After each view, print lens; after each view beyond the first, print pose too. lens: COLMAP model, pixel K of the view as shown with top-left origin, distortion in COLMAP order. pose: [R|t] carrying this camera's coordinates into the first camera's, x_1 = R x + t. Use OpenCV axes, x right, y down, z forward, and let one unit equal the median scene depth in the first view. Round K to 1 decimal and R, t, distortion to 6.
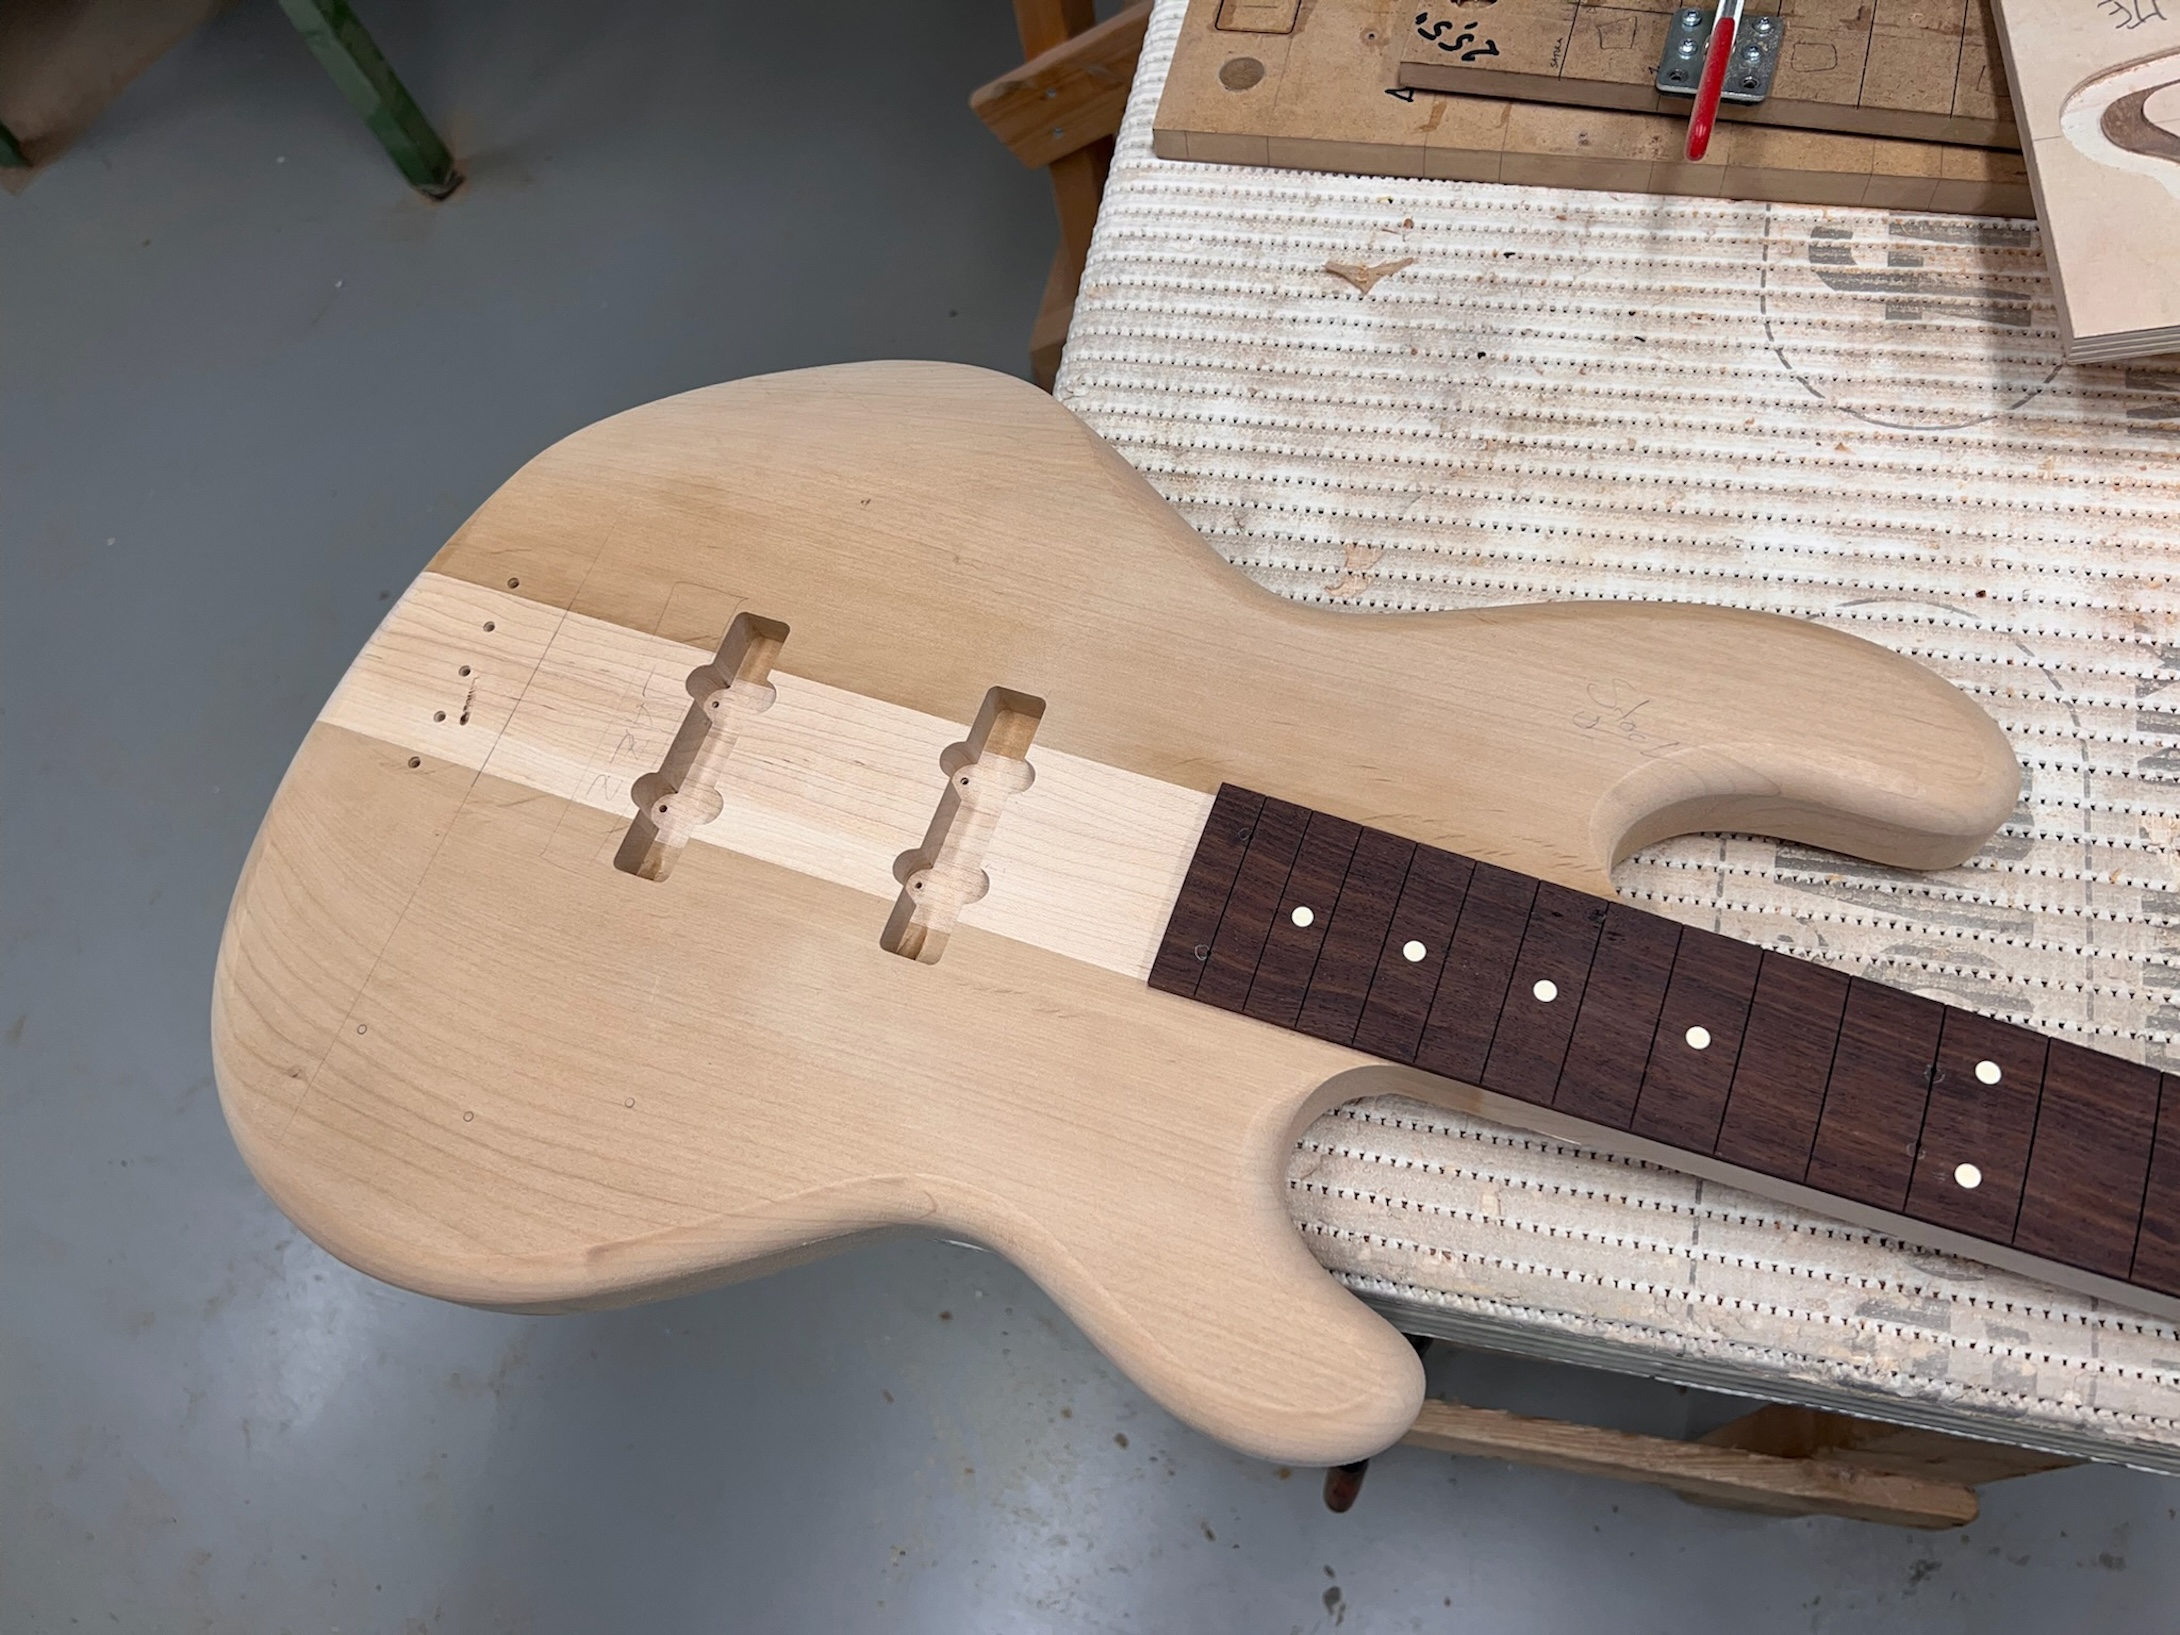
lens RADIAL K [[1634.1, 0, 1094.7], [0, 1634.1, 855.3], [0, 0, 1]] dist [0.006971, -0.035815]
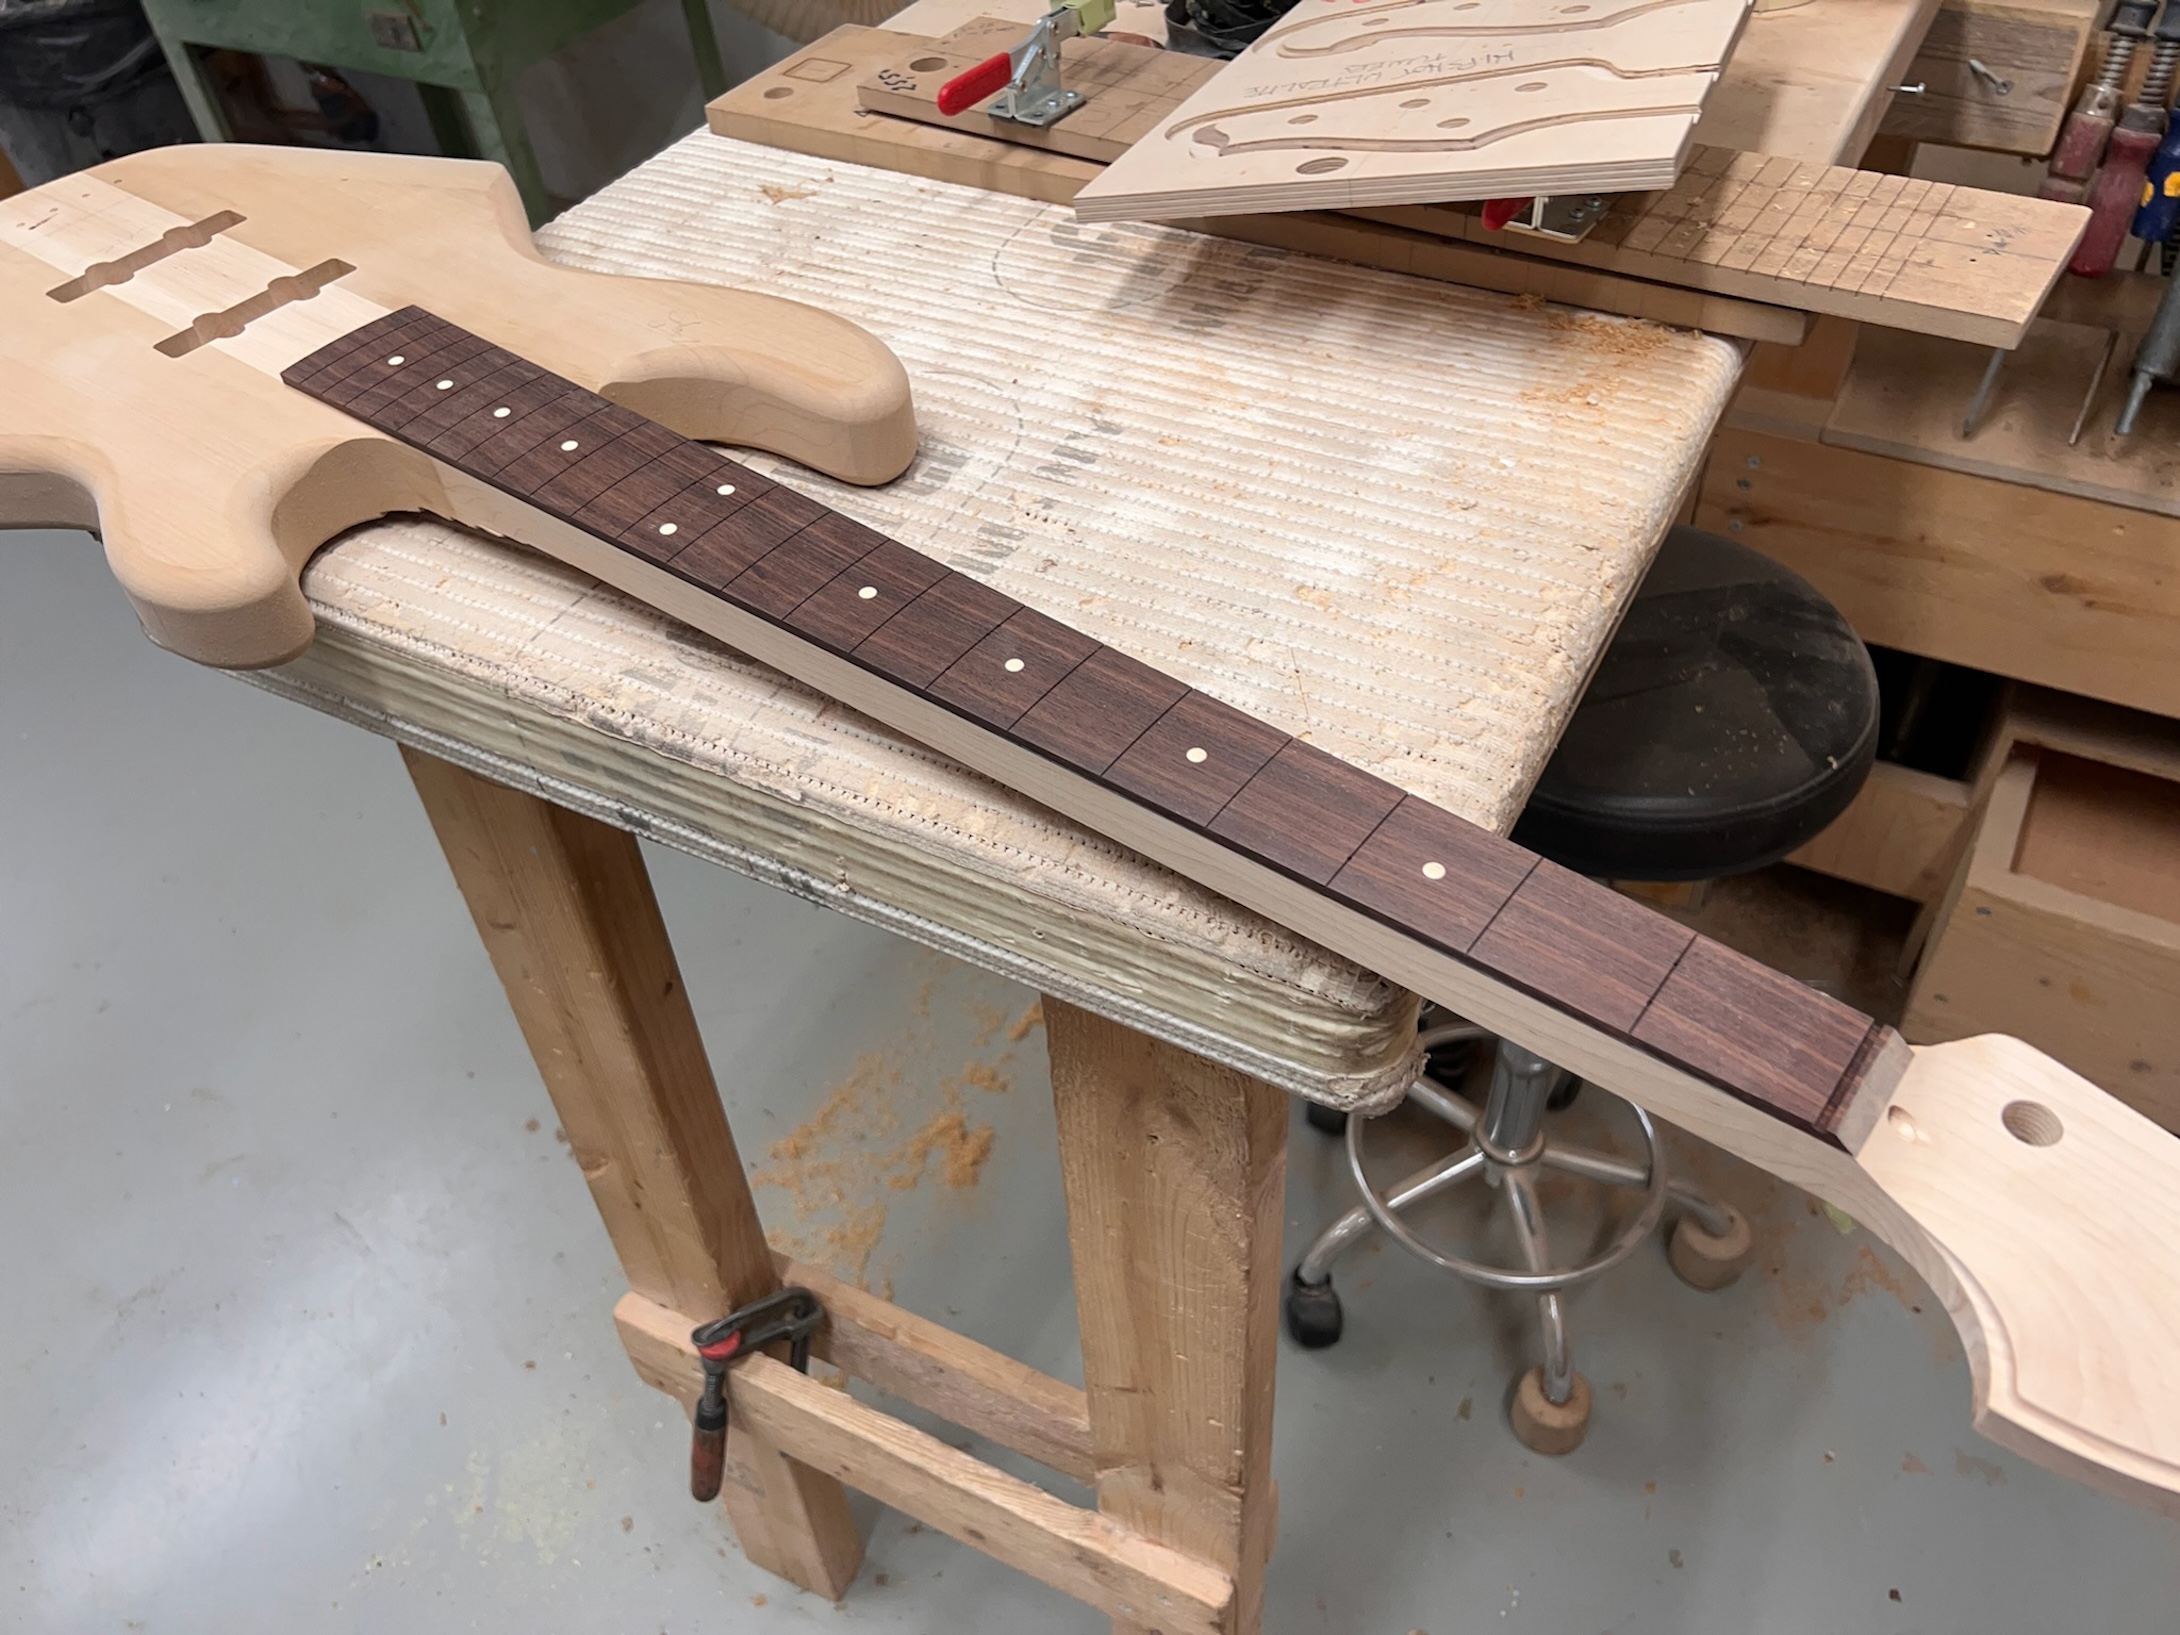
lens RADIAL K [[1634.1, 0, 1094.7], [0, 1634.1, 855.3], [0, 0, 1]] dist [0.006971, -0.035815]
pose [[0.954120, 0.274662, -0.119229, 0.850337], [-0.298199, 0.907622, -0.295464, 0.569962], [0.027062, 0.317462, 0.947885, -0.176071]]
